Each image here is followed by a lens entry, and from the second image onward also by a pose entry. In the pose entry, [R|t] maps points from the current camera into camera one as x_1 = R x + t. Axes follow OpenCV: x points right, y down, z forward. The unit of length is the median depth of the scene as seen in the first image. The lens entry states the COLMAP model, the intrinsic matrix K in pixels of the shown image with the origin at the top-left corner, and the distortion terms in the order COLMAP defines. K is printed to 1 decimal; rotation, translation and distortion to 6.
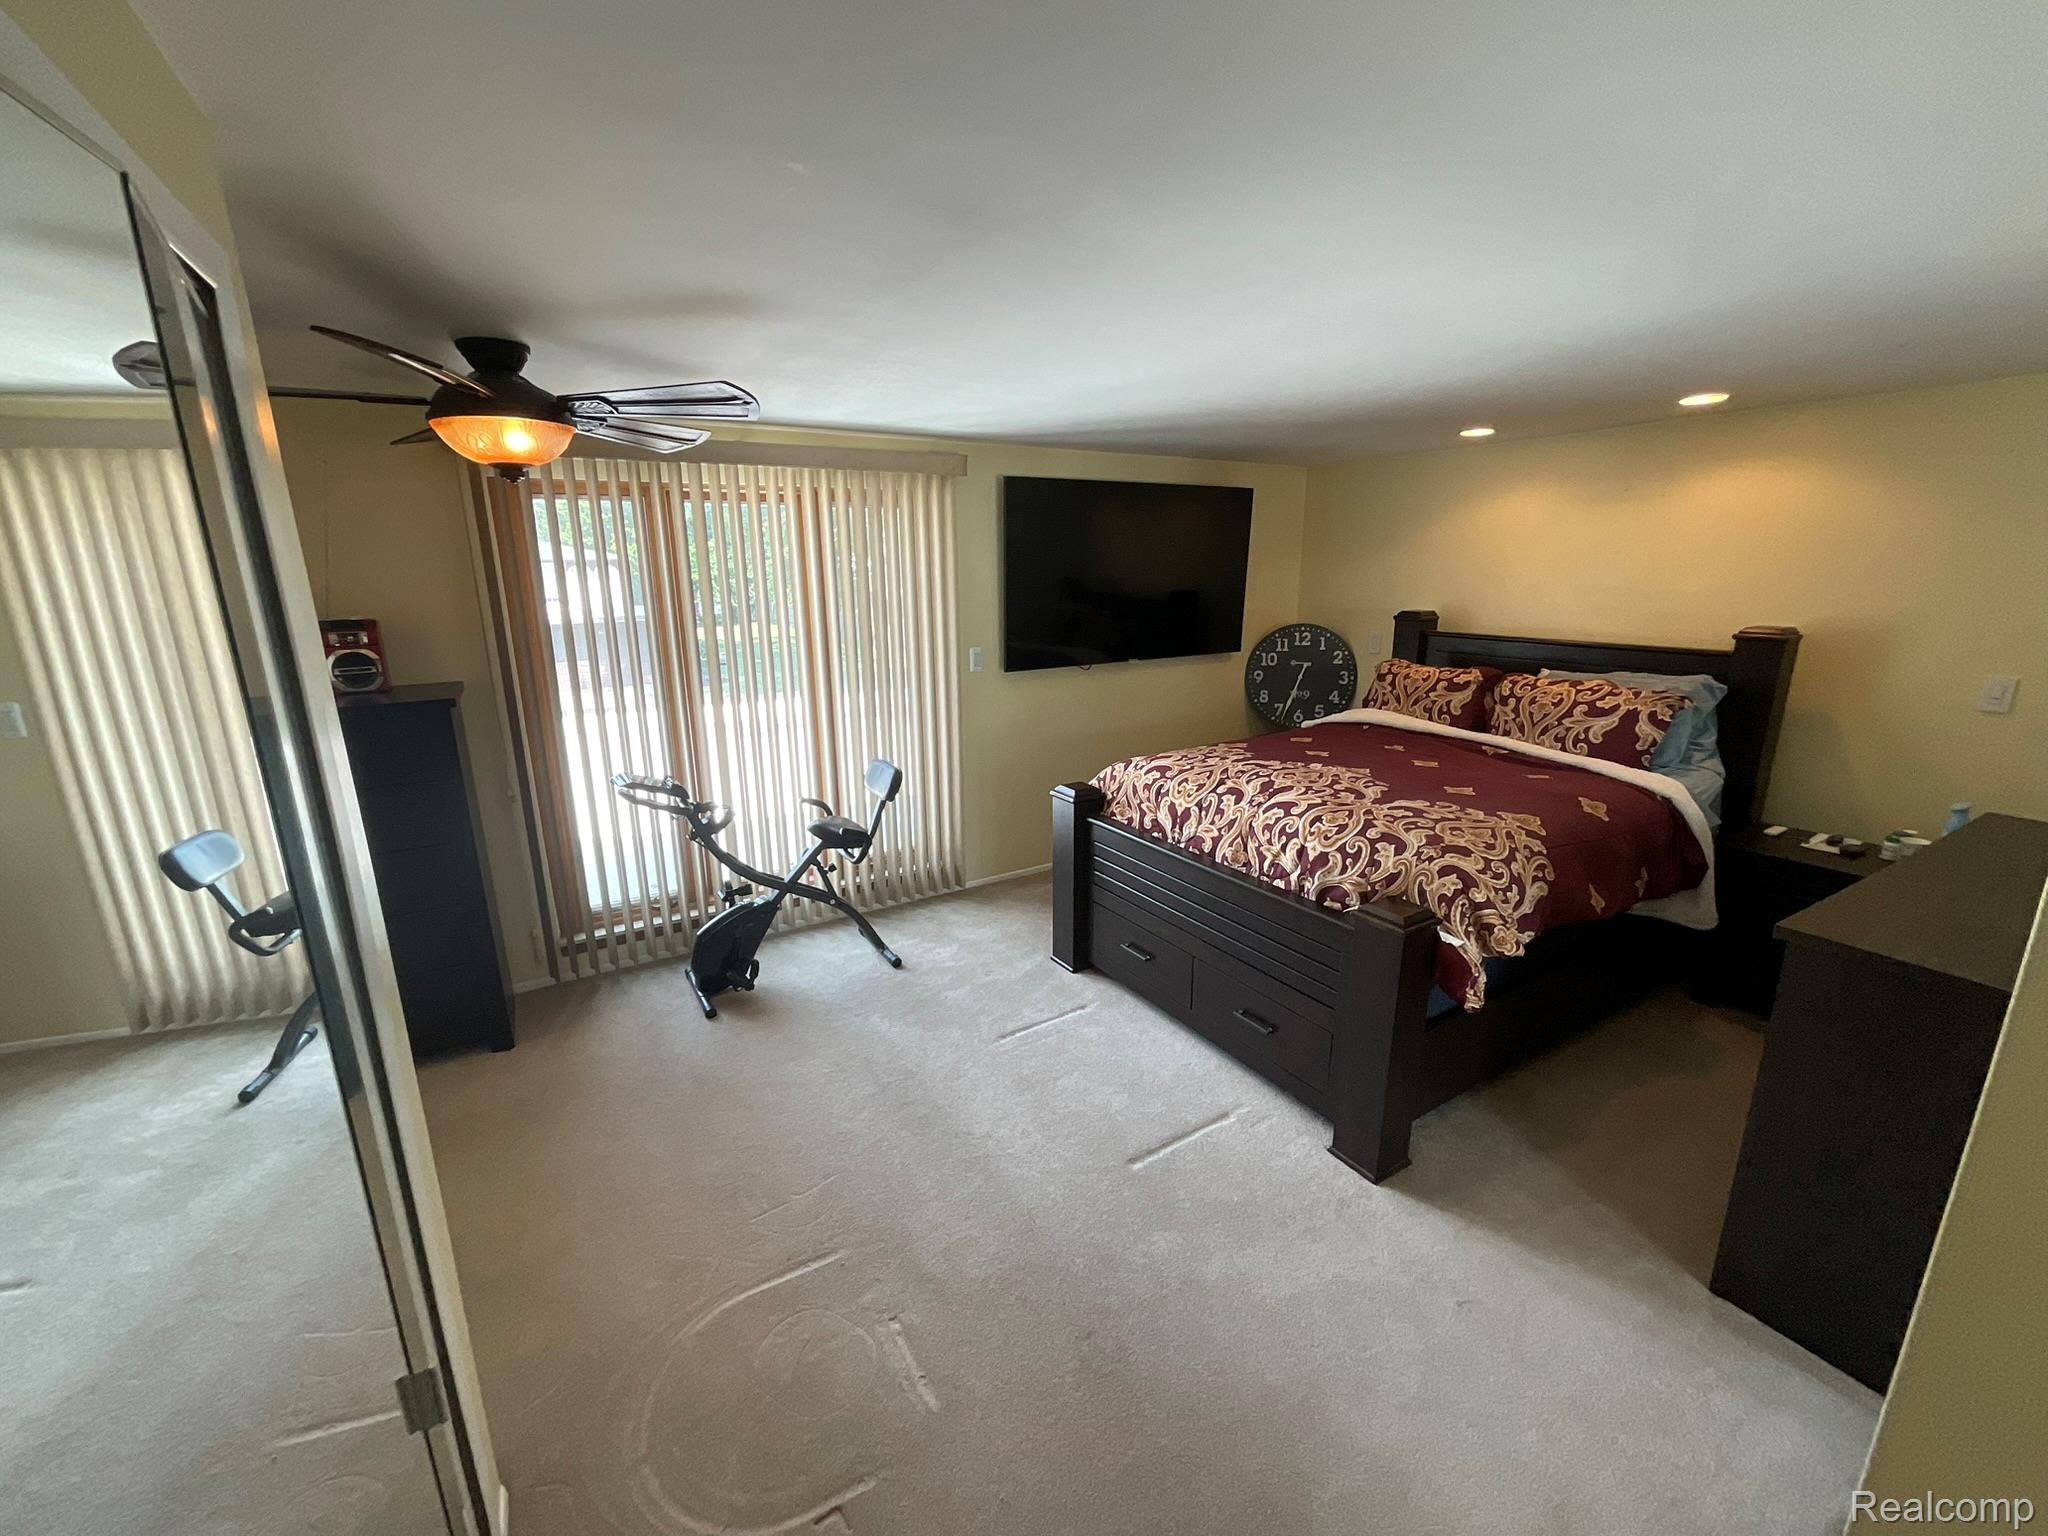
lens RADIAL K [[818.7, 0, 1028.5], [0, 818.7, 768.4], [0, 0, 1]] dist [-0.003799, -0.000808]
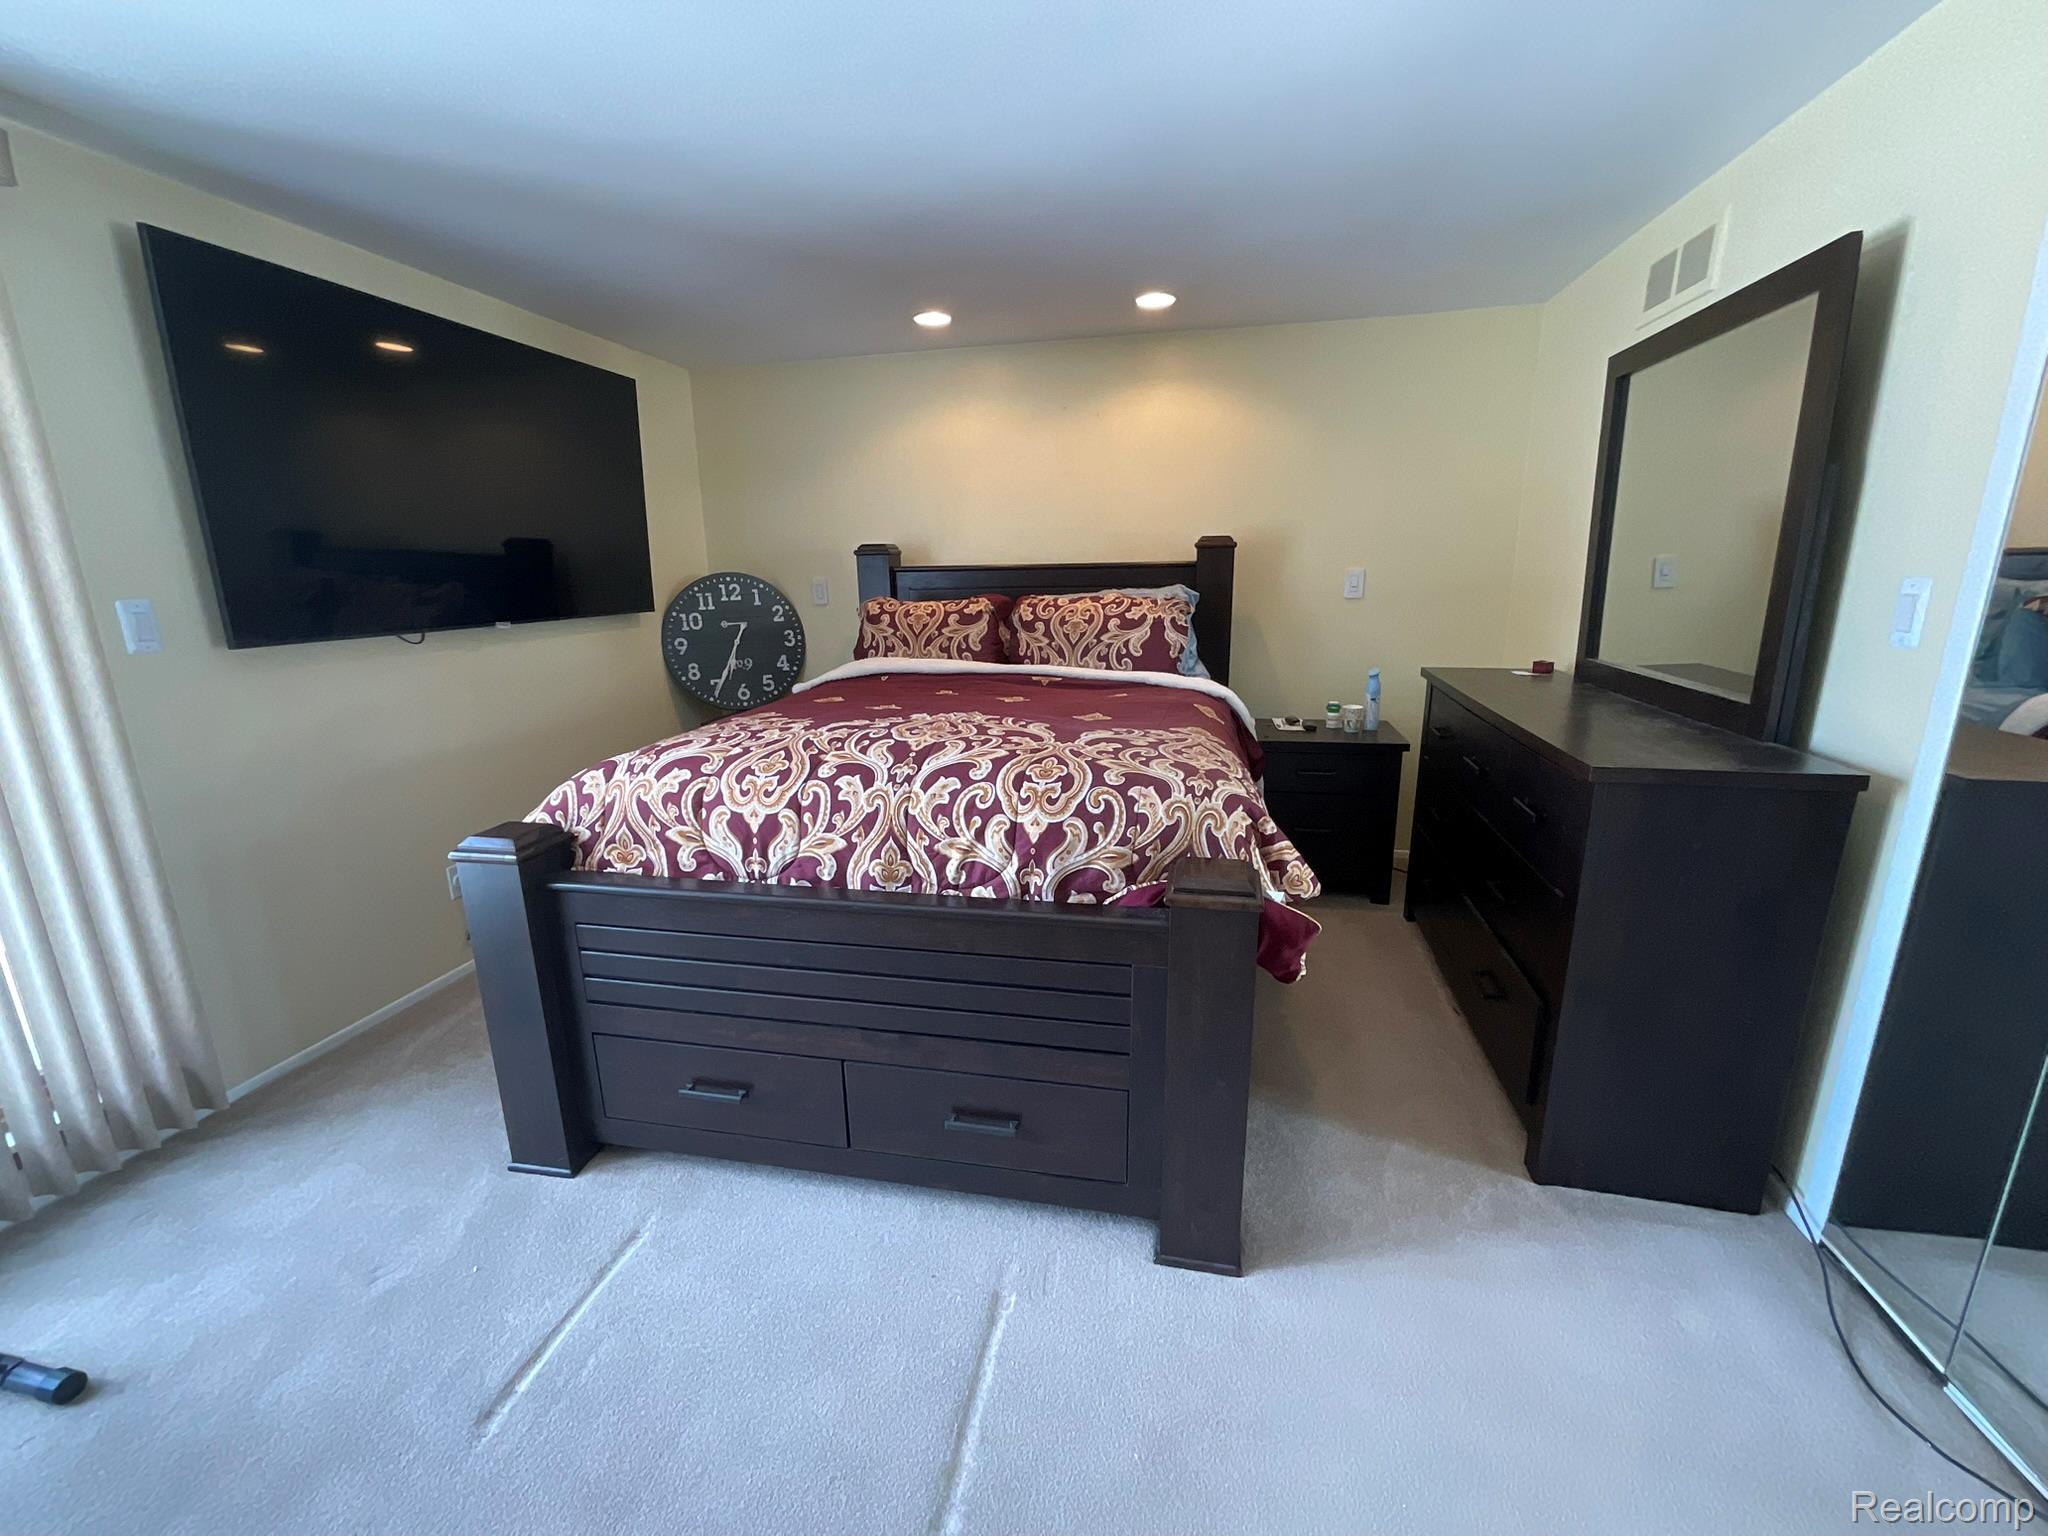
lens RADIAL K [[827.6, 0, 1026.4], [0, 827.6, 762.2], [0, 0, 1]] dist [-0.002252, -0.000497]
pose [[0.689717, -0.170408, 0.703741, -0.080881], [0.185027, 0.981123, 0.056234, 0.011361], [-0.700040, 0.091426, 0.708227, 0.429678]]
